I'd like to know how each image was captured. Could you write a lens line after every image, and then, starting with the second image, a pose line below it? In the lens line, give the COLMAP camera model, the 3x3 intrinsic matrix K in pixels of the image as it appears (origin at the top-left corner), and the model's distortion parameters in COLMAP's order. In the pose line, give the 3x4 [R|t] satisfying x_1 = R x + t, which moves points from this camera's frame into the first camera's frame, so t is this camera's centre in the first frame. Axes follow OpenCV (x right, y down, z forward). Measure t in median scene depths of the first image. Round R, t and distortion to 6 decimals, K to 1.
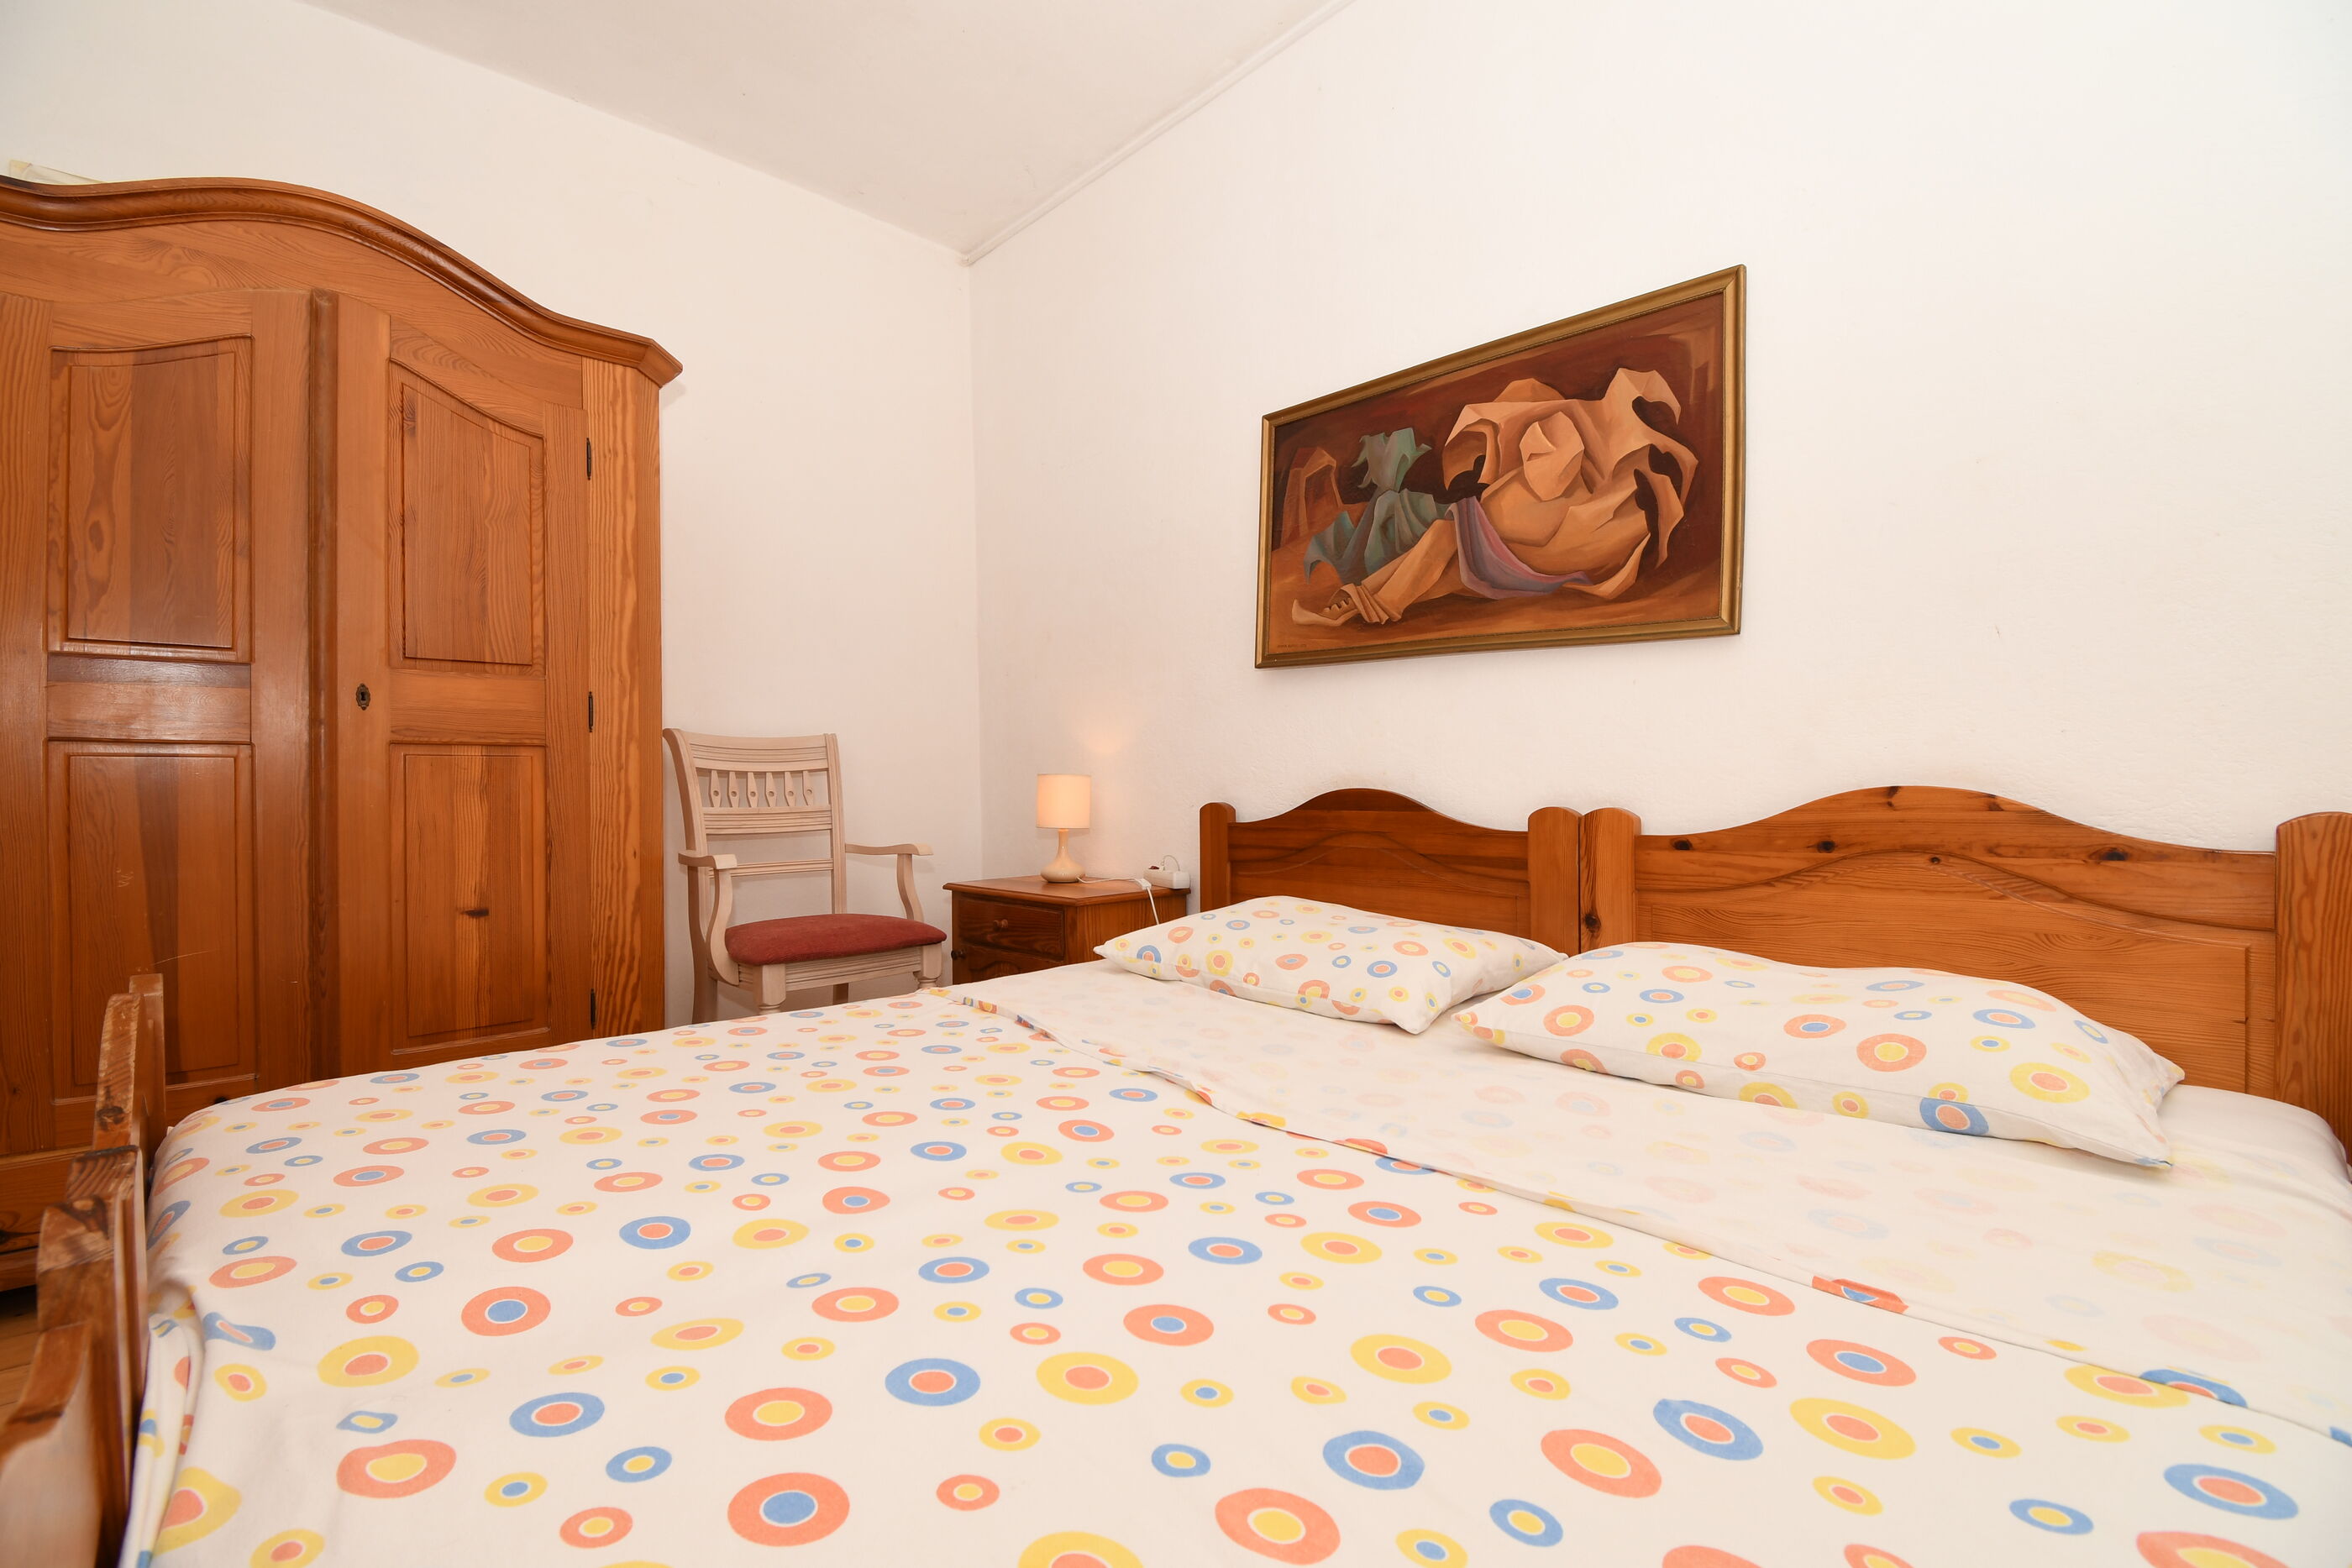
lens RADIAL K [[1033.0, 0, 1156.6], [0, 1033.0, 786.5], [0, 0, 1]] dist [0.020790, -0.024091]
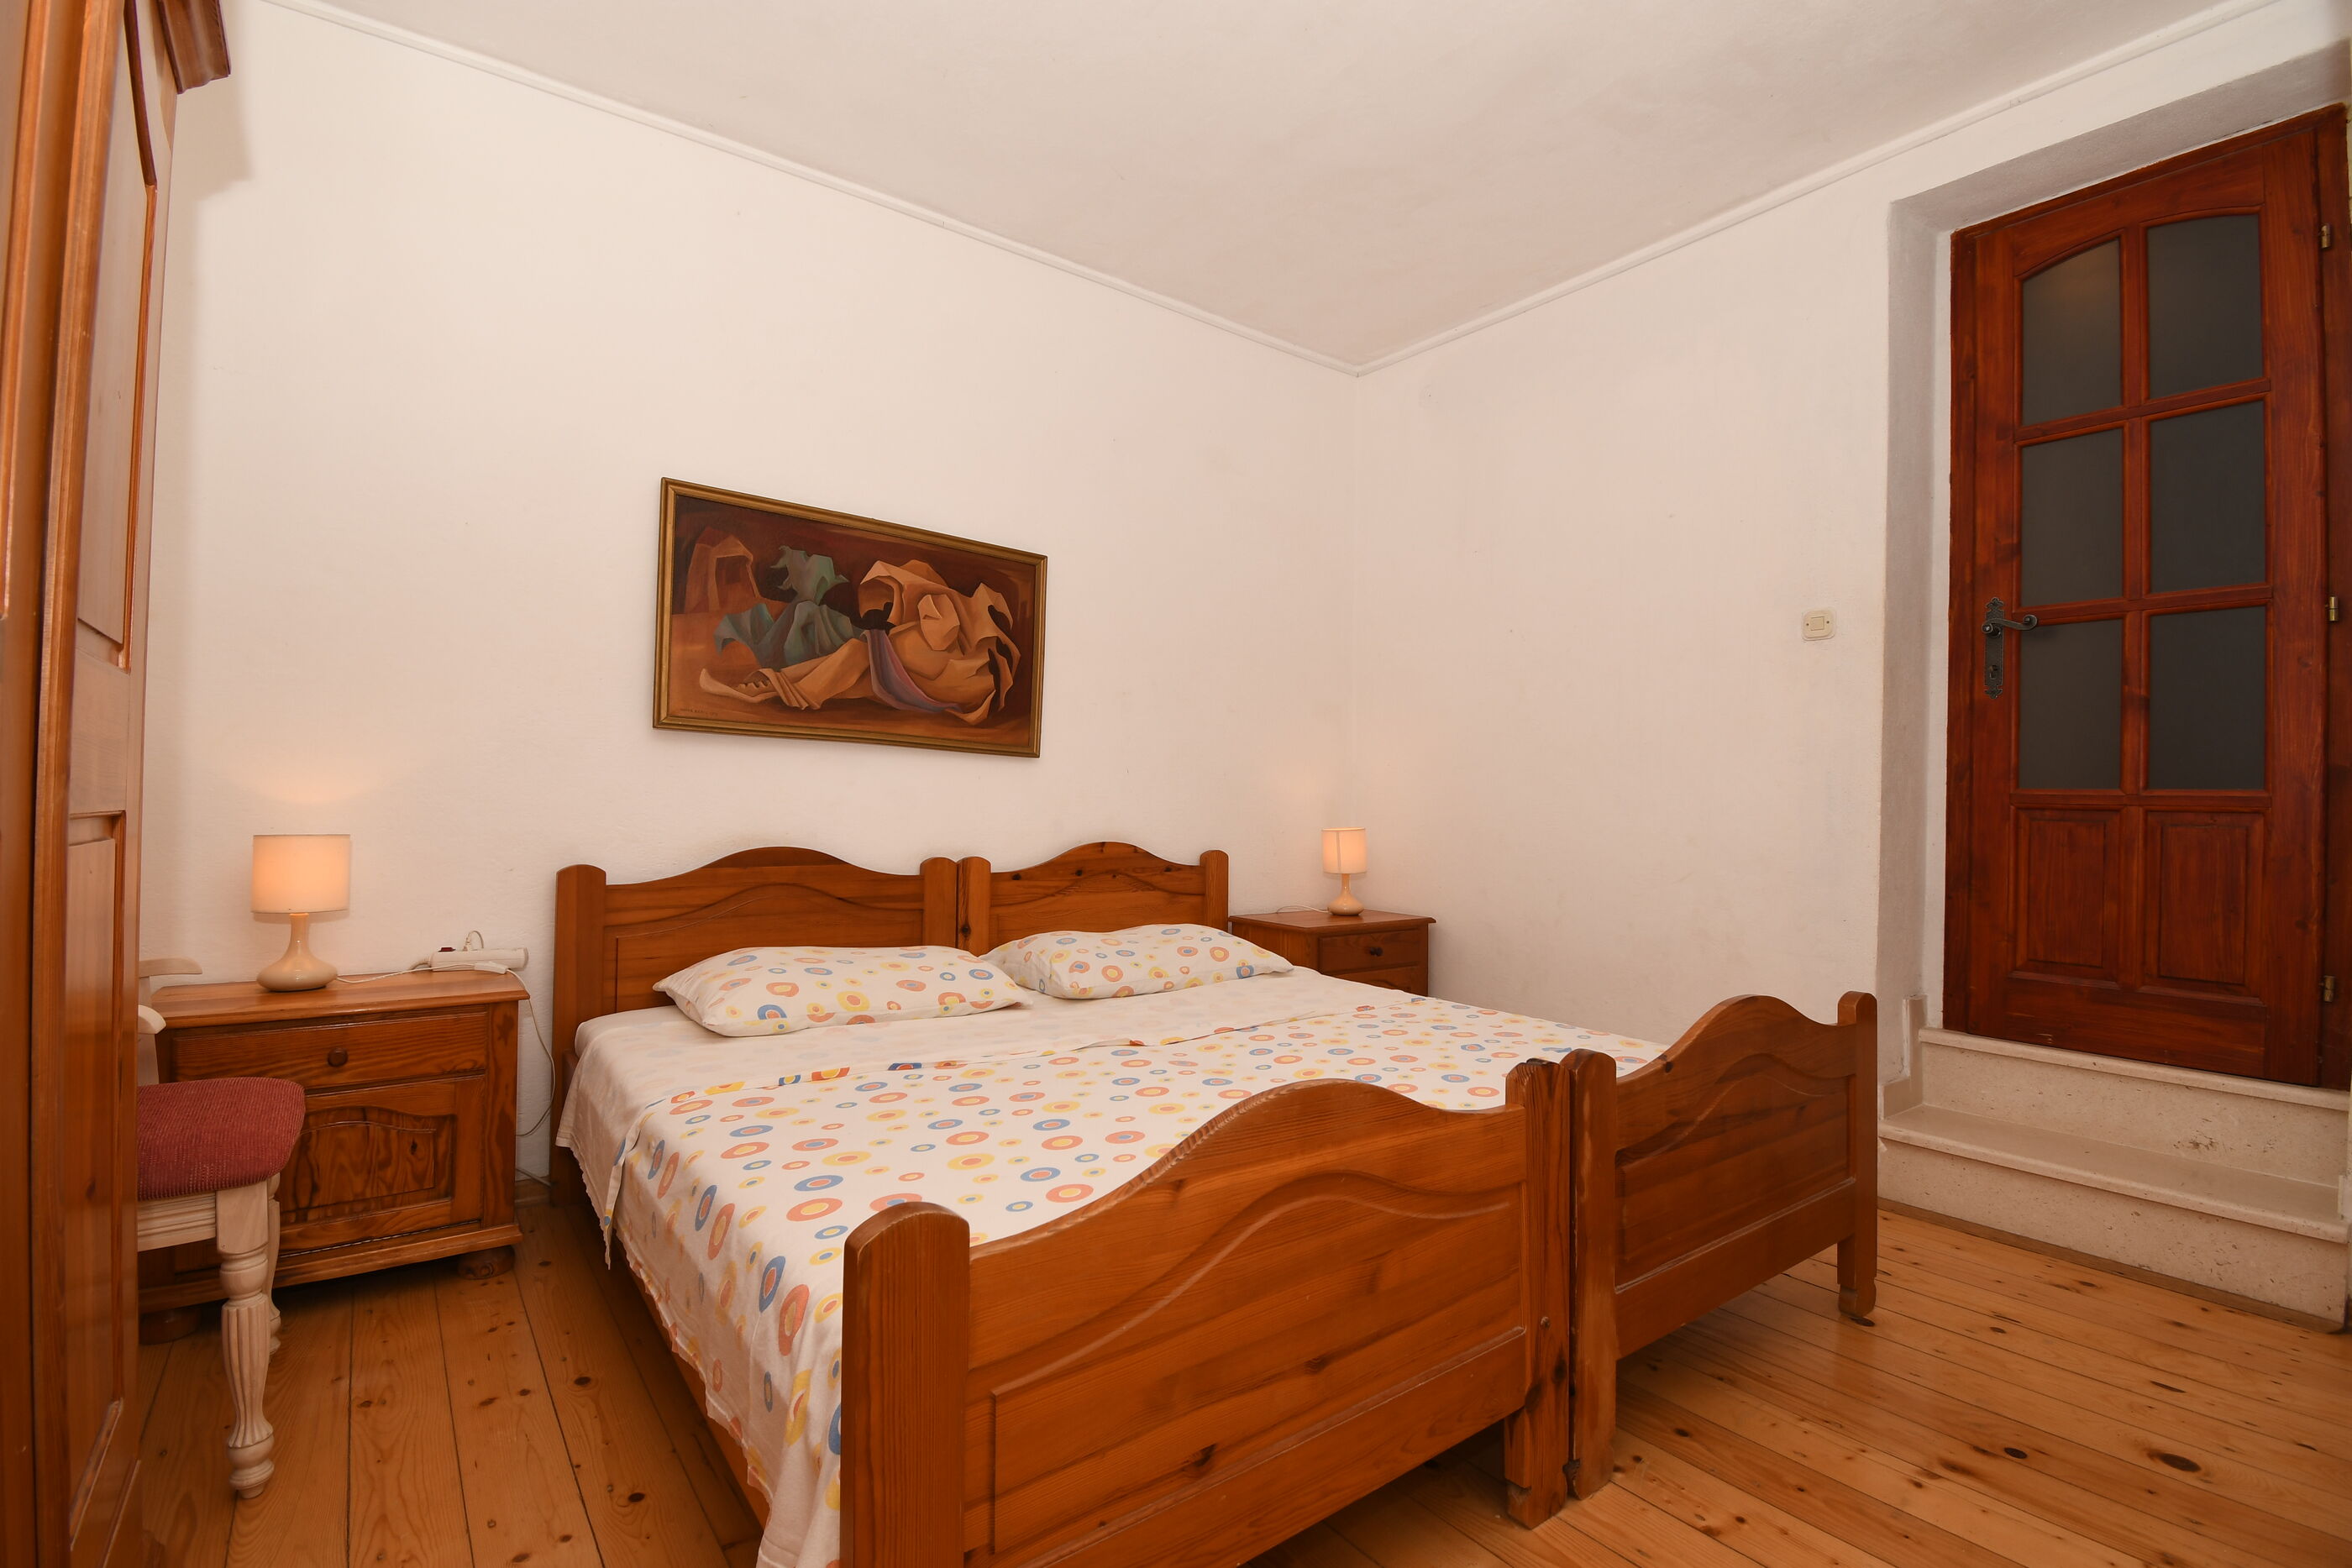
lens RADIAL K [[1054.4, 0, 1176.0], [0, 1054.4, 784.0], [0, 0, 1]] dist [0.022938, -0.021621]
pose [[0.109307, 0.026877, 0.993645, -1.063671], [-0.011467, 0.999602, -0.025777, -0.048895], [-0.993942, -0.008576, 0.109571, 0.483629]]
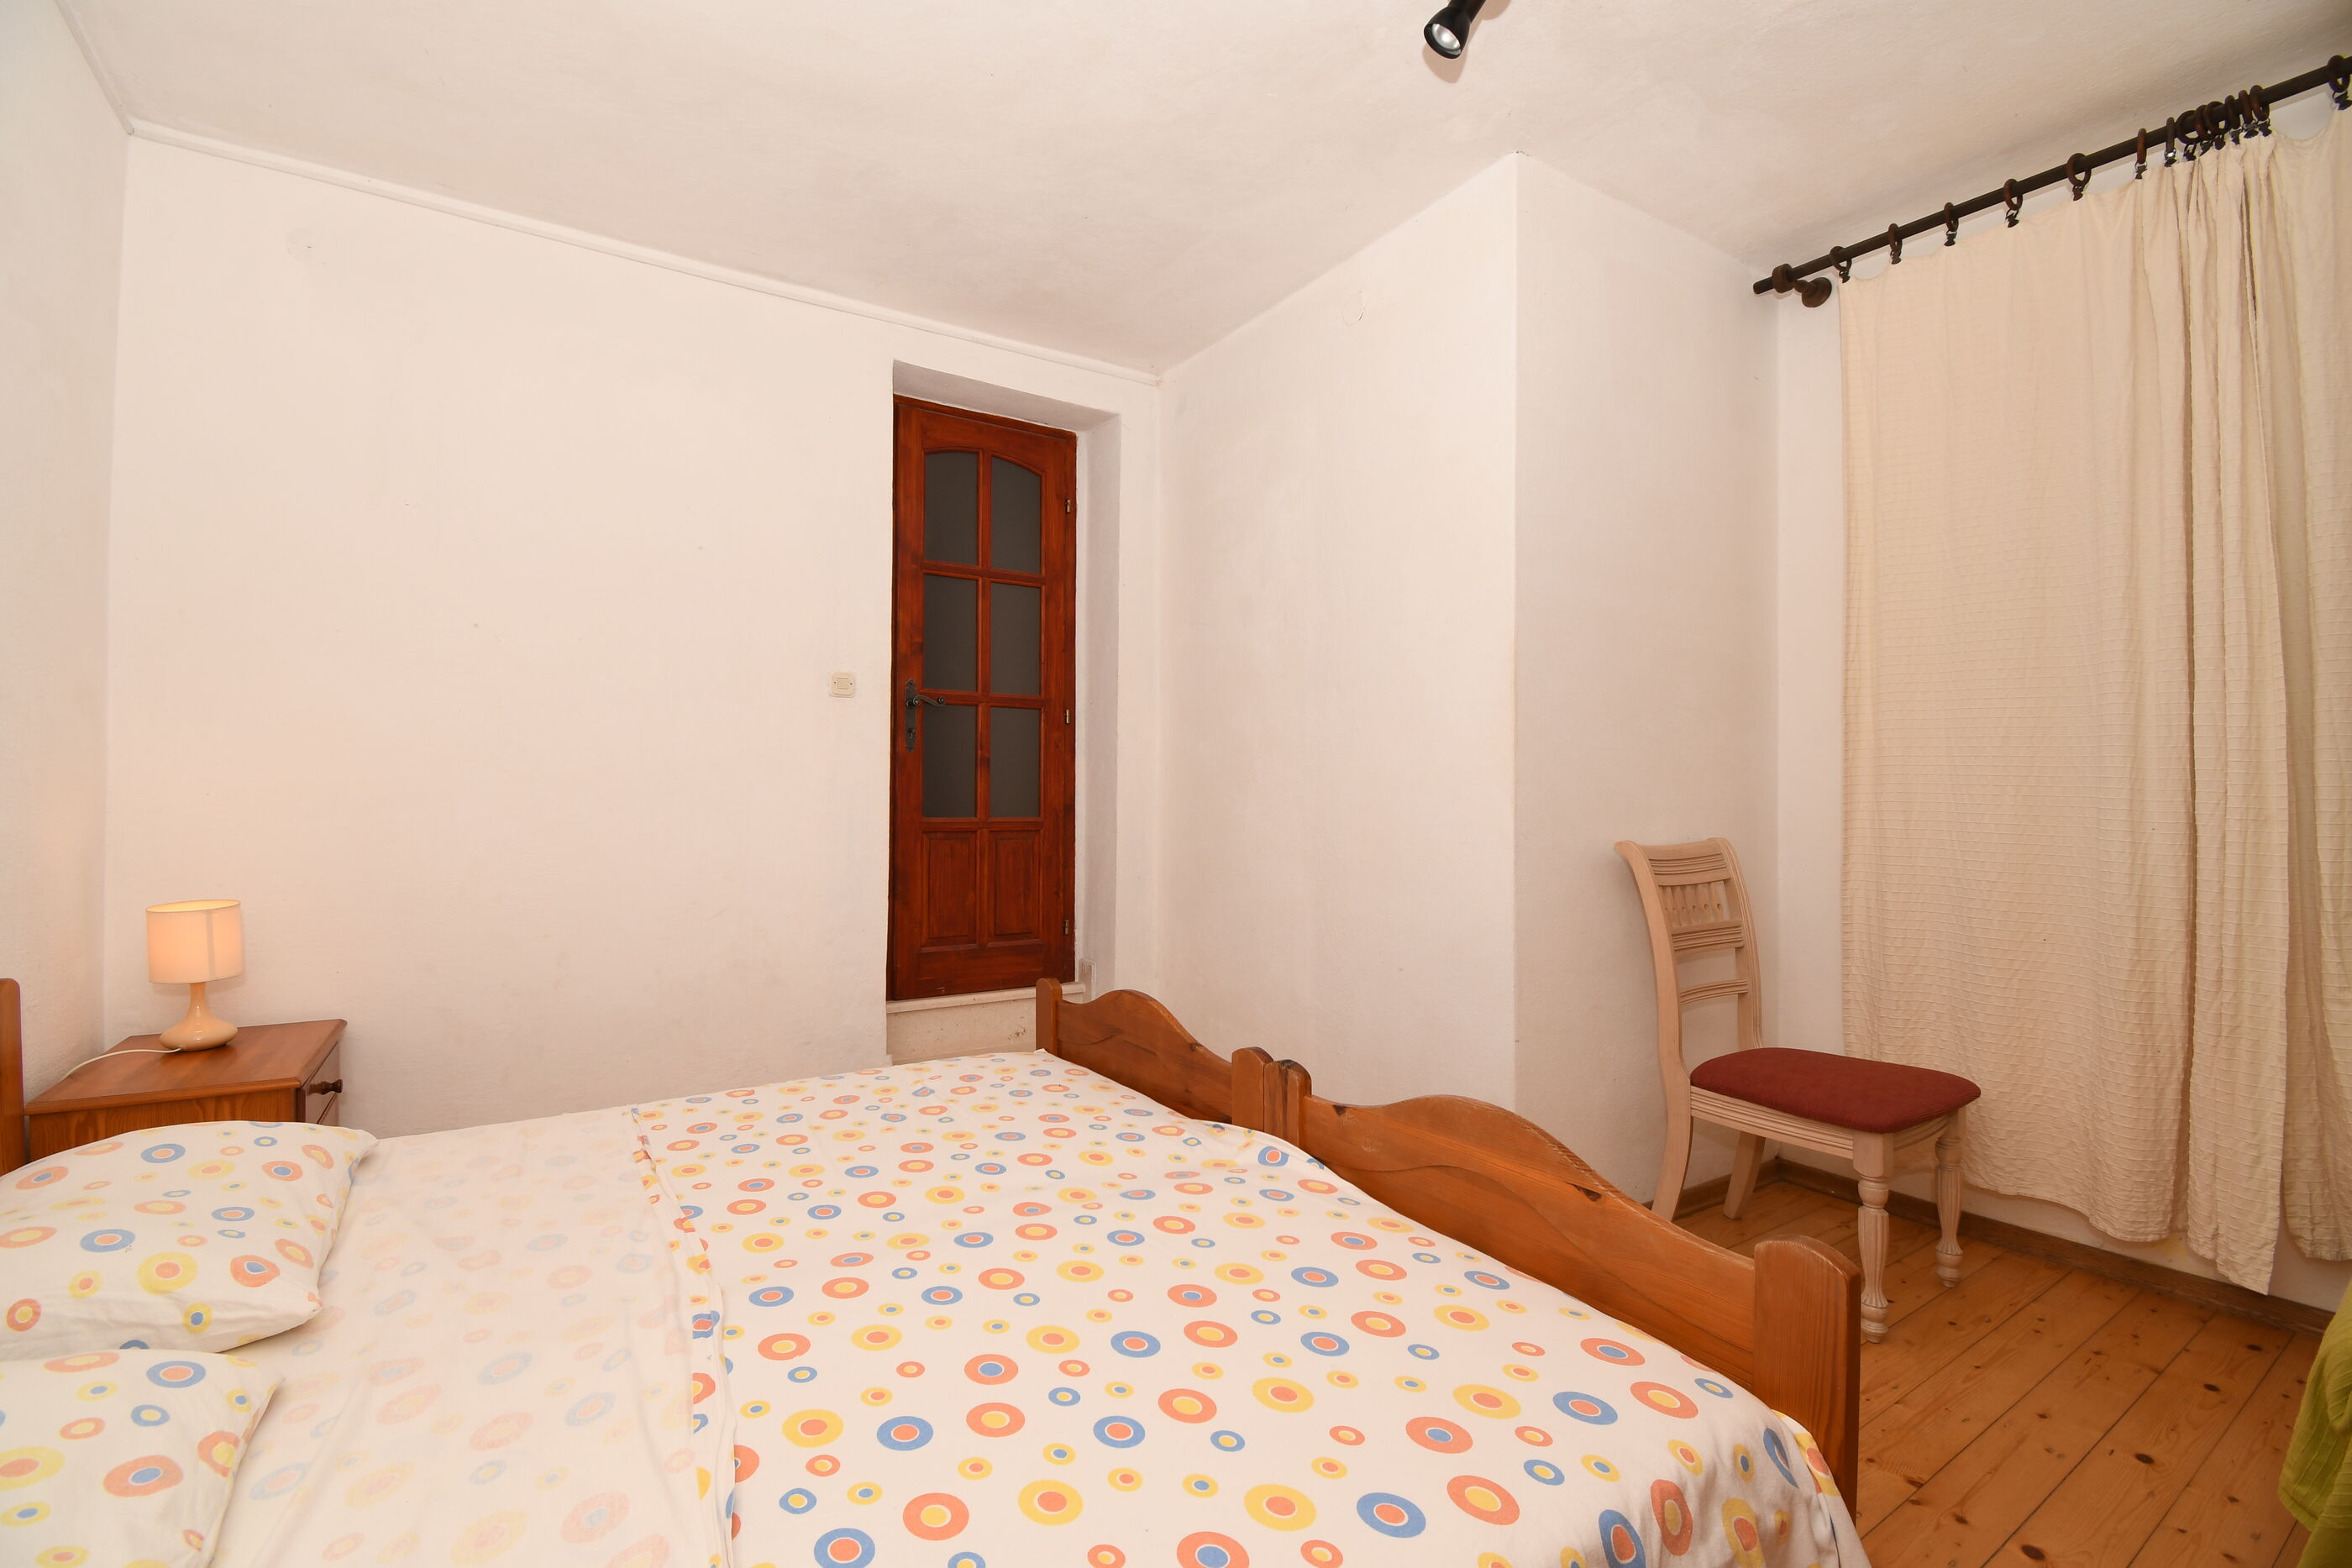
lens RADIAL K [[1033.0, 0, 1156.6], [0, 1033.0, 786.5], [0, 0, 1]] dist [0.020790, -0.024091]
pose [[-0.983975, 0.009200, 0.178071, -0.383419], [0.009019, 0.999958, -0.001824, -0.134364], [-0.178080, -0.000188, -0.984016, 1.265313]]
